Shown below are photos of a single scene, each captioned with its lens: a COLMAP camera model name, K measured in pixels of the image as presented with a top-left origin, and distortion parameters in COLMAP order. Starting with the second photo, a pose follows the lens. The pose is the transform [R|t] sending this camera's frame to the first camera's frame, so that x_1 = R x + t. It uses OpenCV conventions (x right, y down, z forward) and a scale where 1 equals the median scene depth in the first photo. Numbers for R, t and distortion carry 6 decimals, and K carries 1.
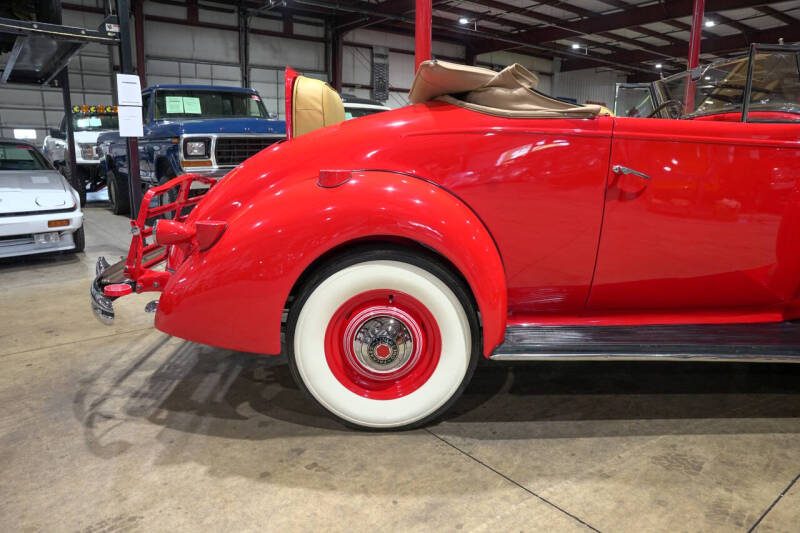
lens RADIAL K [[547.8, 0, 402.7], [0, 547.8, 264.5], [0, 0, 1]] dist [-0.136097, 0.106333]
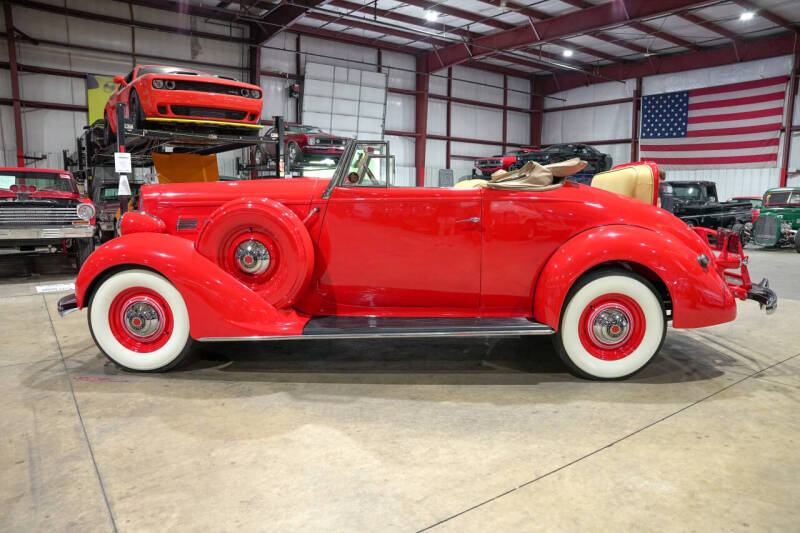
lens RADIAL K [[547.8, 0, 400.2], [0, 547.8, 269.3], [0, 0, 1]] dist [-0.136097, 0.106333]
pose [[-0.998728, -0.025828, 0.043310, 0.211860], [-0.009557, 0.940258, 0.340329, -0.300280], [-0.049513, 0.339482, -0.939308, 1.339062]]
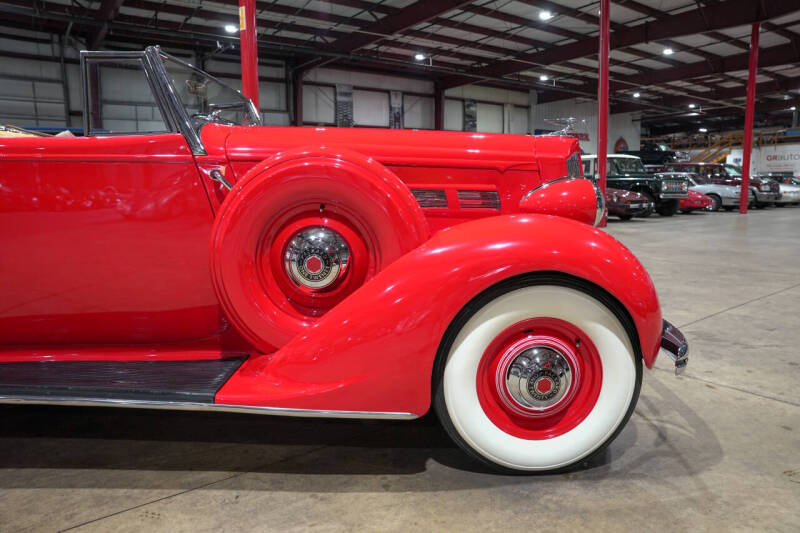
lens RADIAL K [[547.8, 0, 401.3], [0, 547.8, 265.3], [0, 0, 1]] dist [-0.136097, 0.106333]
pose [[0.999051, -0.016981, -0.040115, 0.504295], [0.014365, 0.997806, -0.064629, 0.006677], [0.041124, 0.063991, 0.997103, 0.053219]]
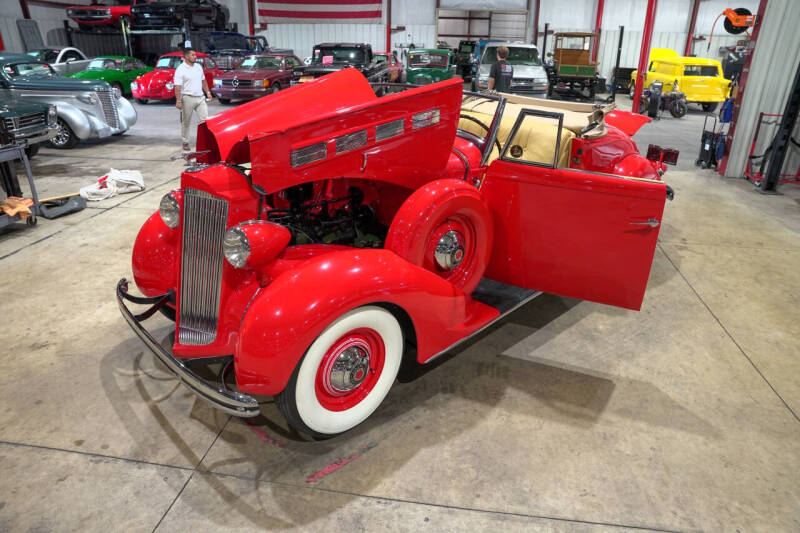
lens RADIAL K [[547.8, 0, 402.4], [0, 547.8, 268.7], [0, 0, 1]] dist [-0.136097, 0.106333]
pose [[-0.734182, 0.246652, -0.632565, 0.838270], [-0.167743, 0.836901, 0.521017, -0.362347], [0.657905, 0.488630, -0.573064, 1.019362]]
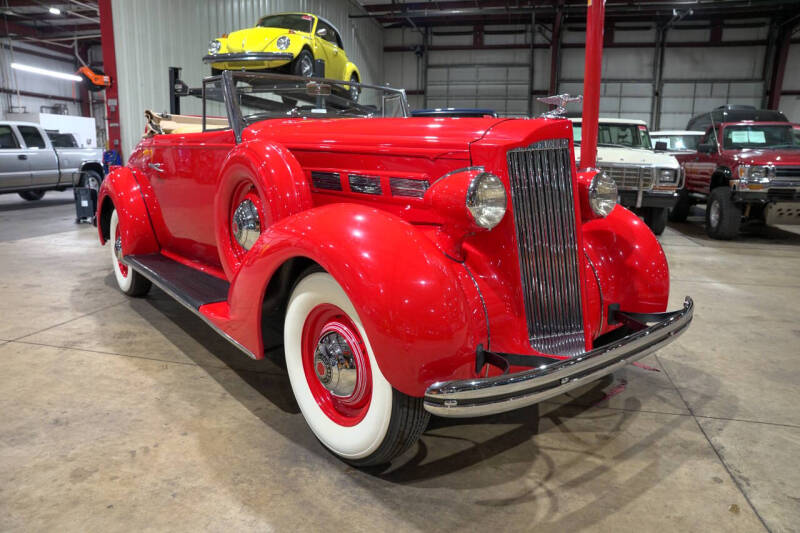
lens RADIAL K [[547.8, 0, 401.7], [0, 547.8, 264.4], [0, 0, 1]] dist [-0.136097, 0.106333]
pose [[0.620090, 0.149041, -0.770244, 0.891295], [-0.172418, 0.983675, 0.051533, -0.034378], [0.765350, 0.100849, 0.635664, 0.214266]]
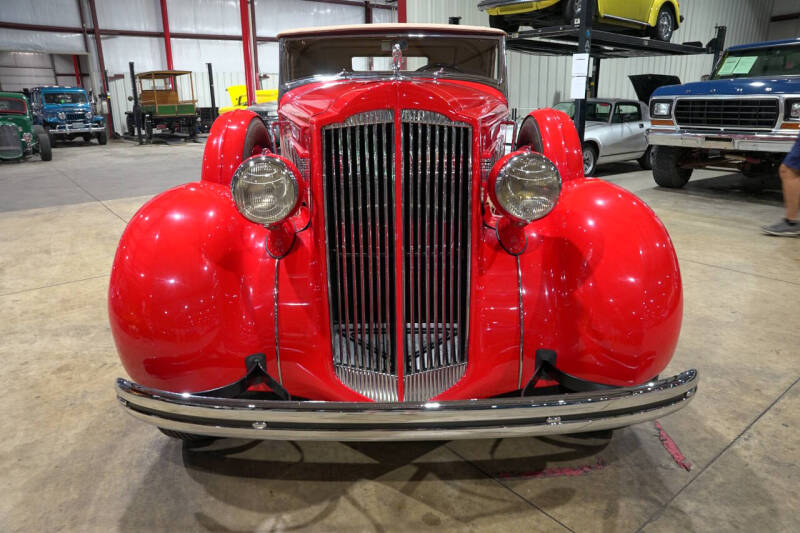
lens RADIAL K [[547.8, 0, 400.4], [0, 547.8, 266.3], [0, 0, 1]] dist [-0.136097, 0.106333]
pose [[-0.004802, 0.285395, -0.958398, 0.941806], [-0.201516, 0.938471, 0.280471, -0.127864], [0.979474, 0.194479, 0.053005, 0.553072]]
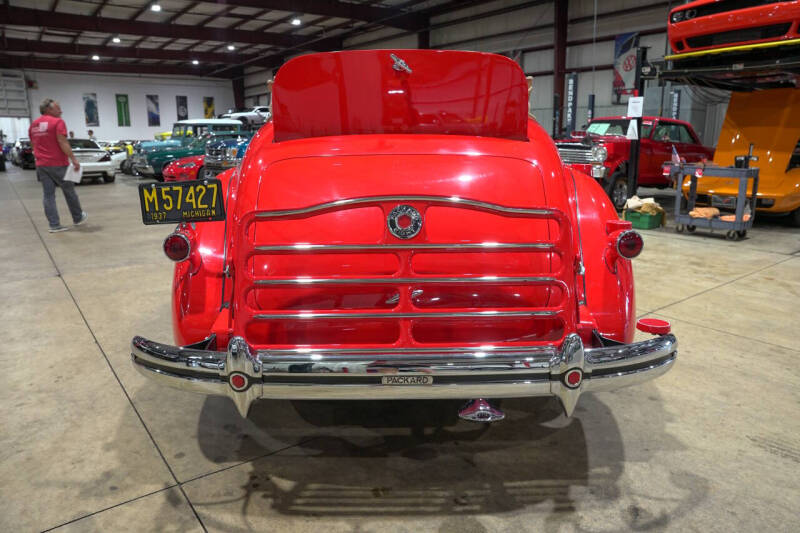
lens RADIAL K [[547.8, 0, 402.2], [0, 547.8, 263.4], [0, 0, 1]] dist [-0.136097, 0.106333]
pose [[0.019271, -0.228953, 0.973247, -0.522340], [0.212914, 0.952039, 0.219749, -0.119076], [-0.976881, 0.202983, 0.067094, 0.519675]]
